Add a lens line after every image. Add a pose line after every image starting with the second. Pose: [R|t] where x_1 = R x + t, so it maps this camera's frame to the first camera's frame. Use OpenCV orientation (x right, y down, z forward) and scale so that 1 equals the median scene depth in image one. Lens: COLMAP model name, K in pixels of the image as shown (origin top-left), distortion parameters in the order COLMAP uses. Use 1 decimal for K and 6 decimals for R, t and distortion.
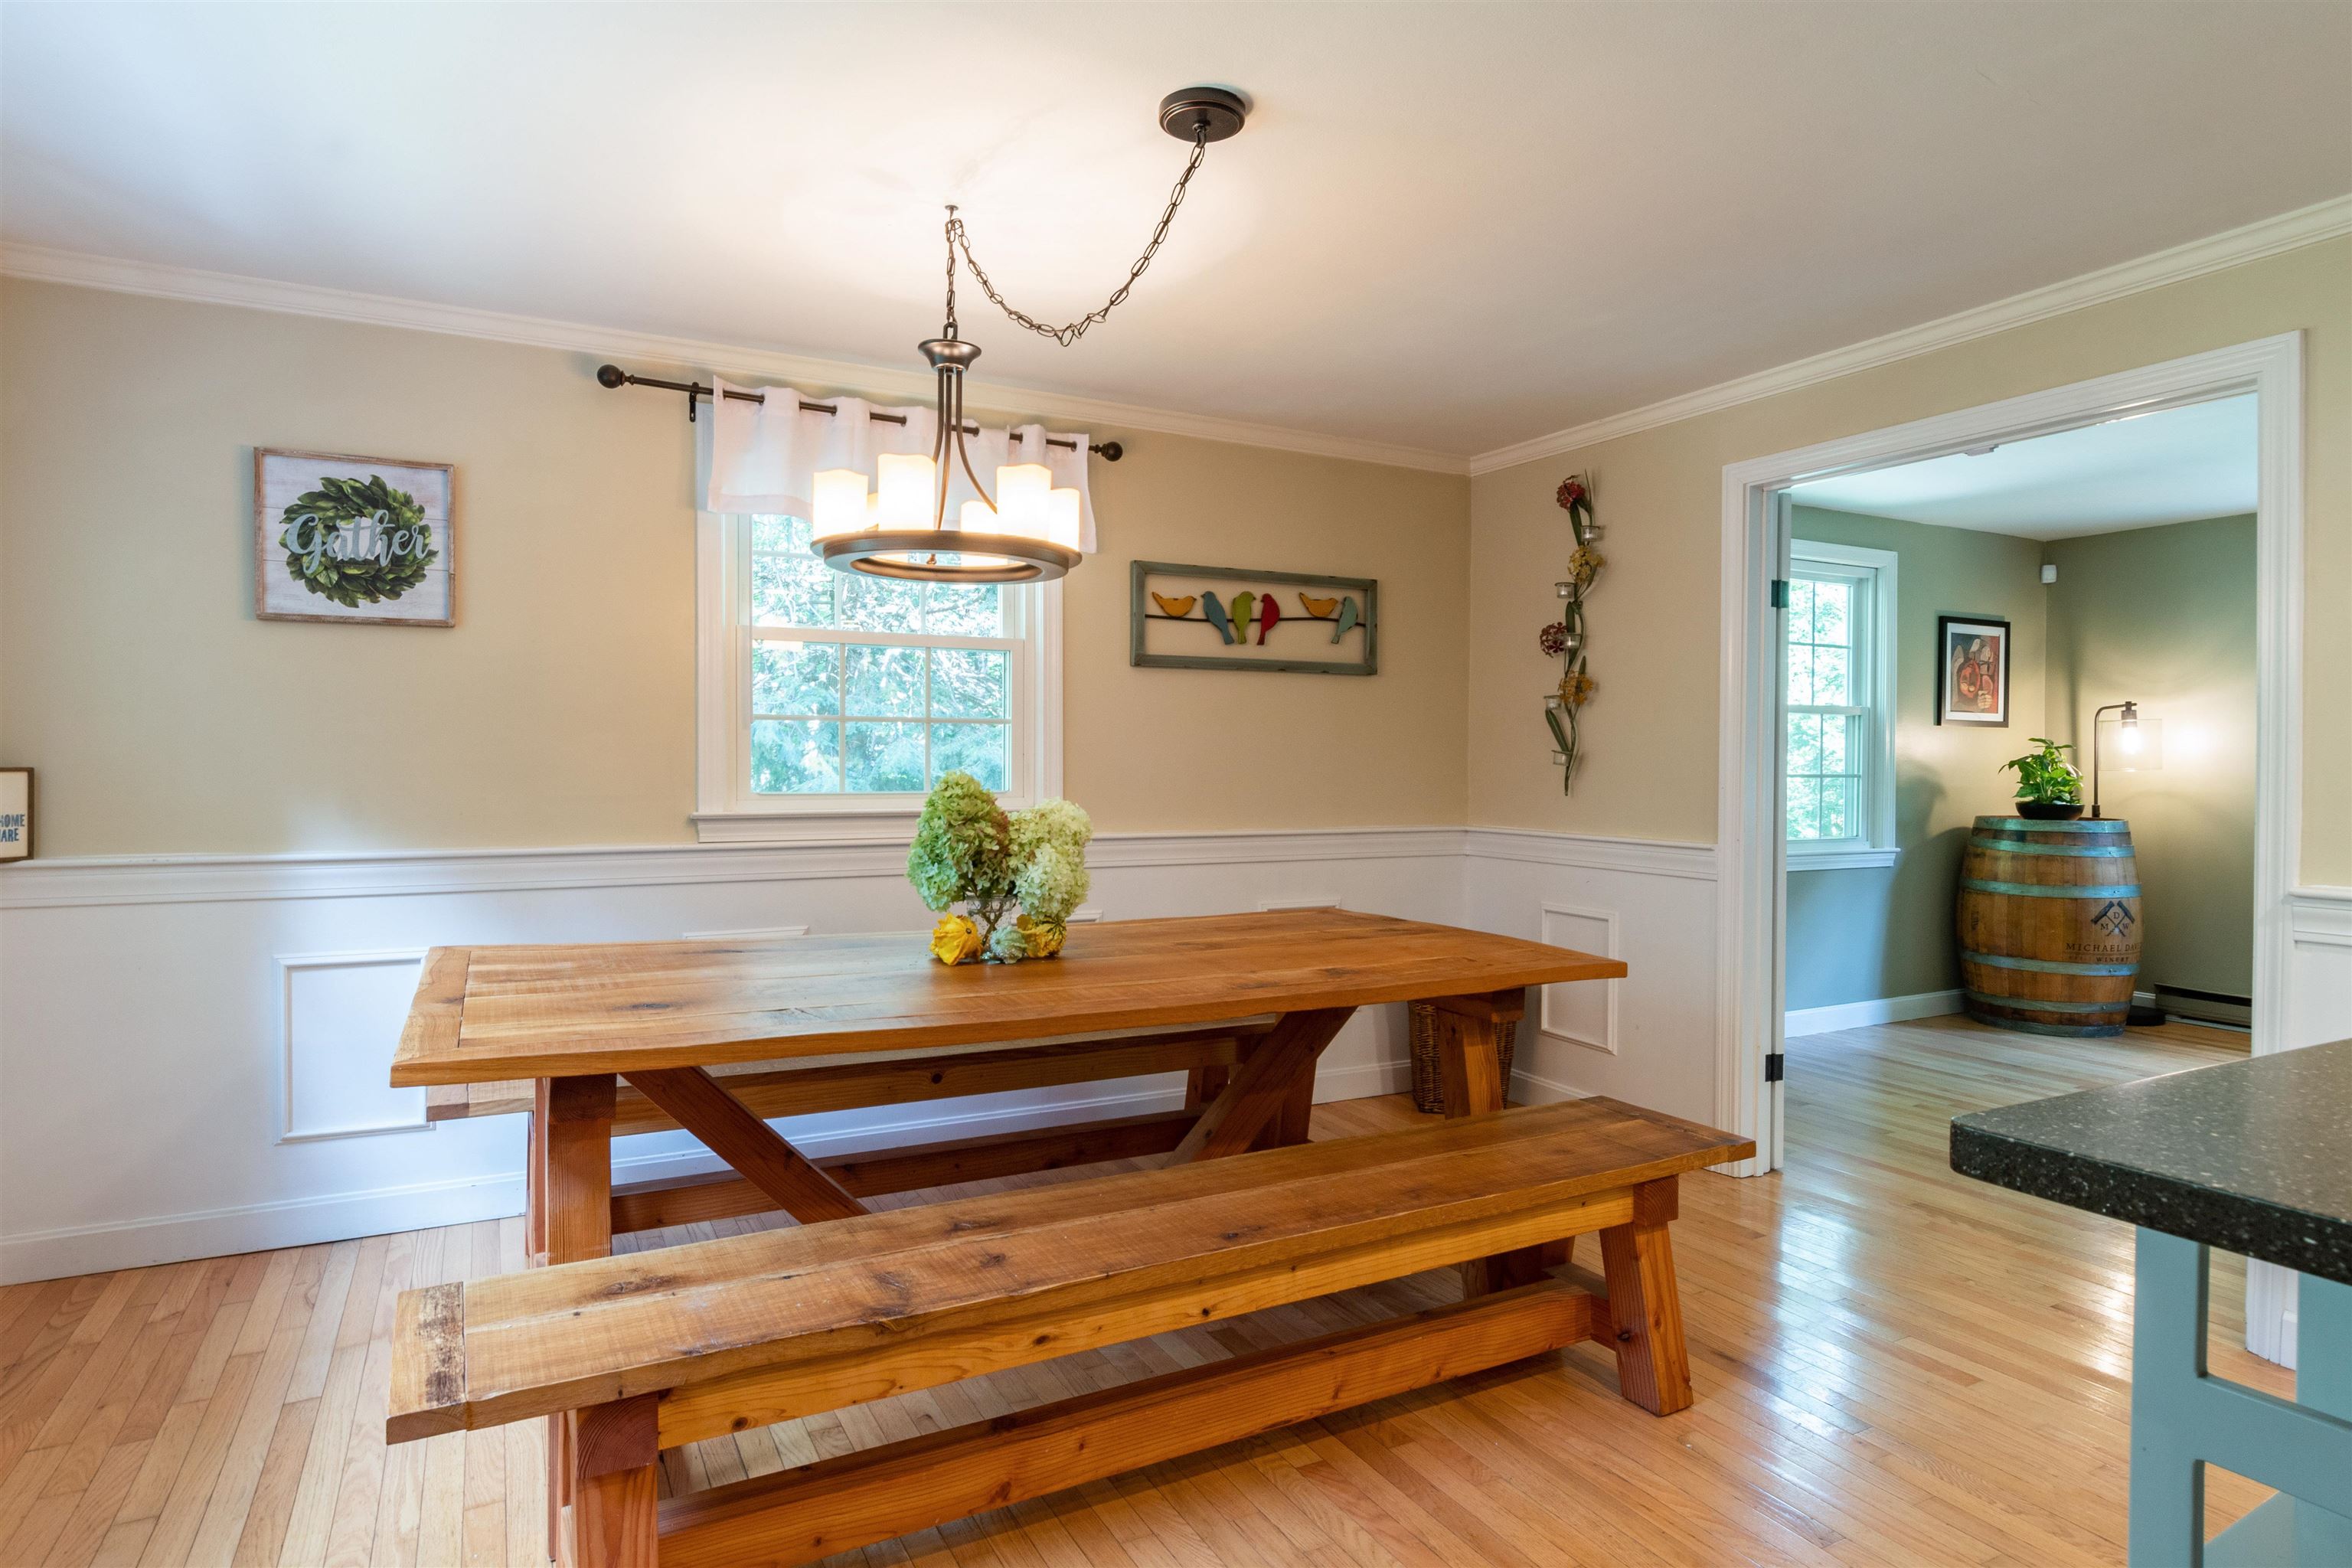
lens RADIAL K [[1279.7, 0, 1173.3], [0, 1279.7, 786.0], [0, 0, 1]] dist [0.000646, -0.000091]
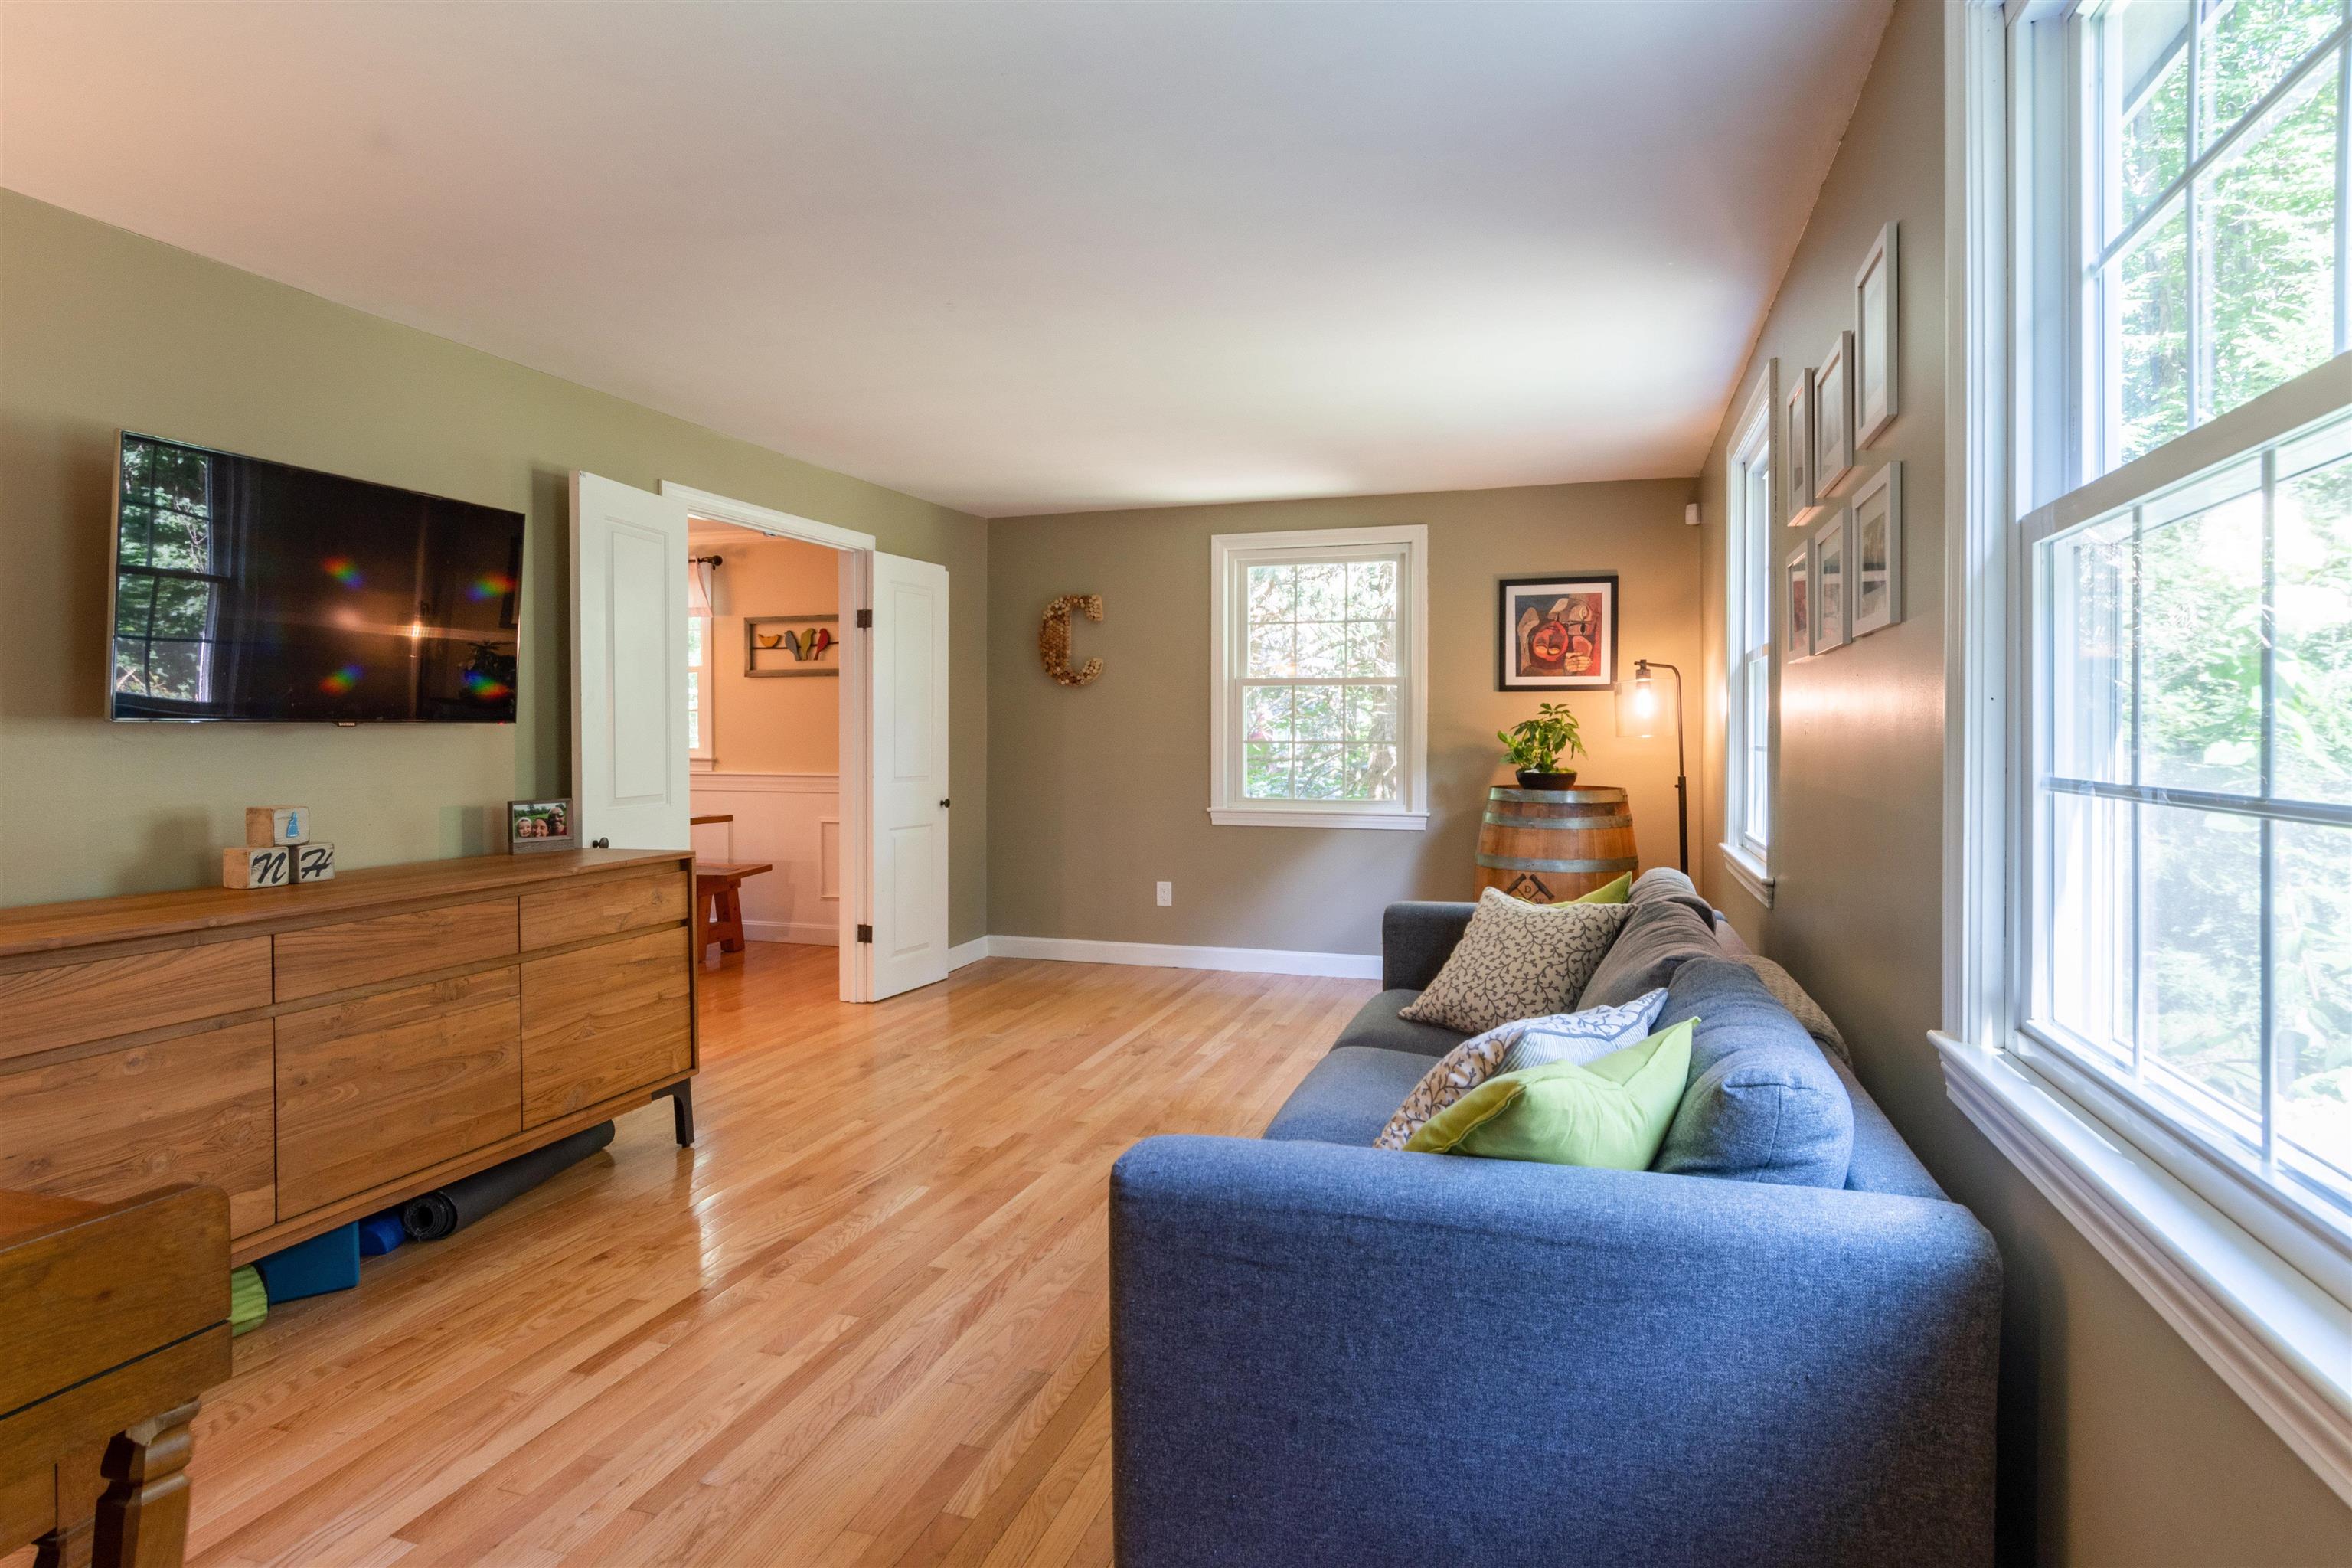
lens RADIAL K [[1279.7, 0, 1178.0], [0, 1279.7, 759.3], [0, 0, 1]] dist [0.000646, -0.000091]
pose [[0.694343, 0.014021, -0.719508, 1.239922], [-0.009034, 0.999901, 0.010766, -0.003669], [0.719588, -0.000975, 0.694401, 0.149553]]
